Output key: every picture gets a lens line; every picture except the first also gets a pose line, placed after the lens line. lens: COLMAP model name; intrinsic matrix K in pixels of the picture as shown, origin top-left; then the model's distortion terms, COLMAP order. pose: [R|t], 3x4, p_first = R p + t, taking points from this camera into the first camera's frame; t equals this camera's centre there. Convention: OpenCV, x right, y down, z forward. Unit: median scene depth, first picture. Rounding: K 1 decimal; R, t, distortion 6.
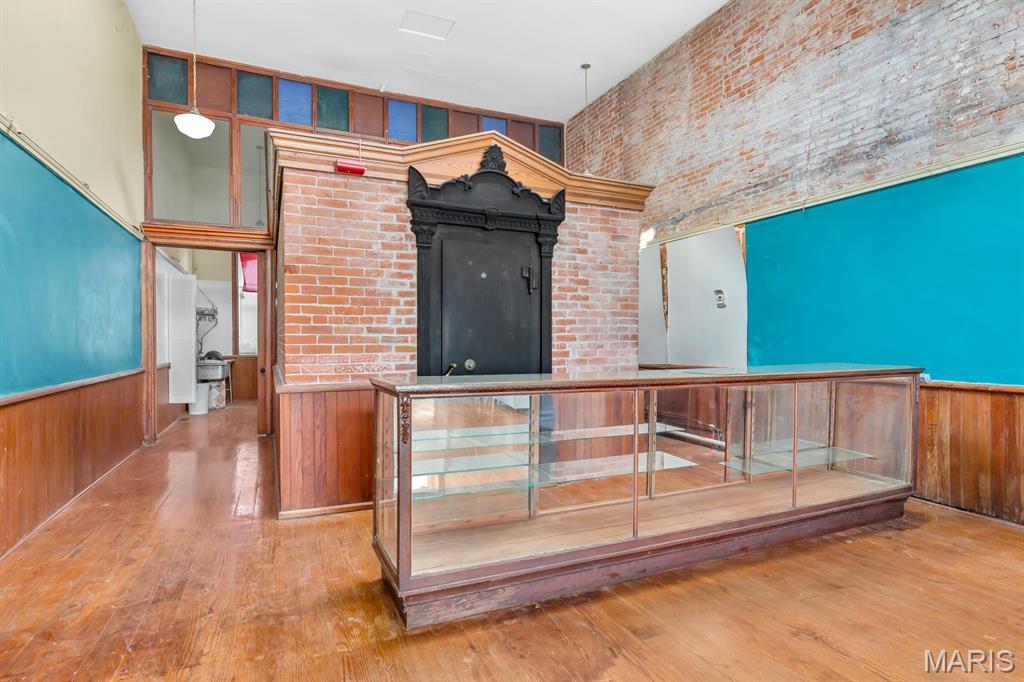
lens RADIAL K [[540.2, 0, 515.7], [0, 540.2, 343.7], [0, 0, 1]] dist [-0.001596, 0.000071]
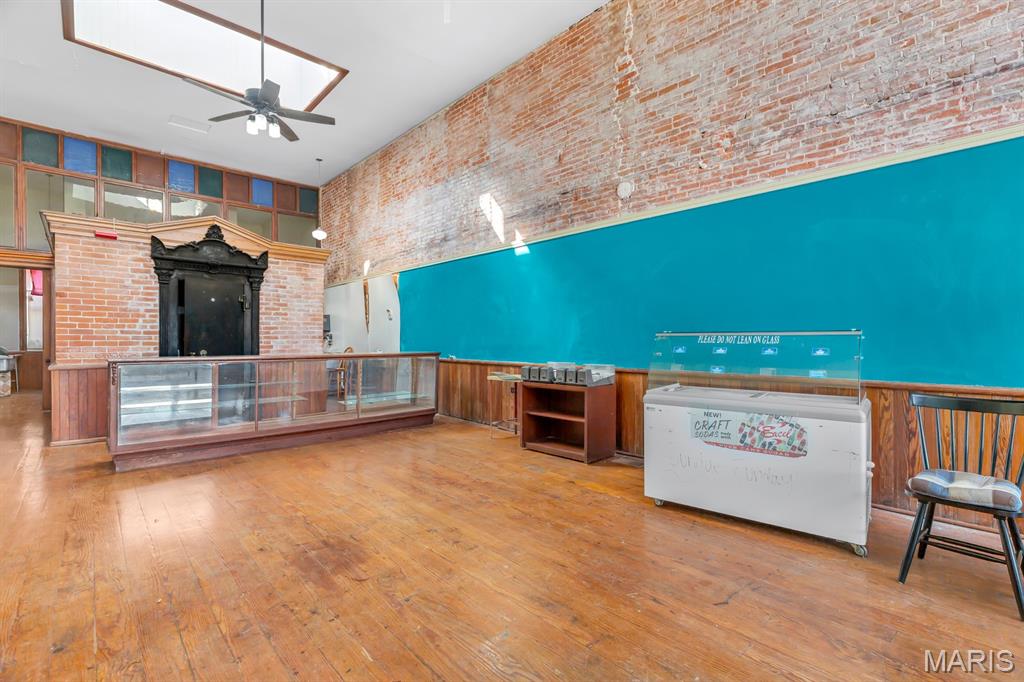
lens RADIAL K [[450.3, 0, 506.7], [0, 450.3, 341.6], [0, 0, 1]] dist [0.003222, 0.000115]
pose [[0.944358, 0.001613, 0.328915, 0.356576], [-0.001631, 0.999999, -0.000221, 0.002117], [-0.328915, -0.000327, 0.944359, -0.641051]]
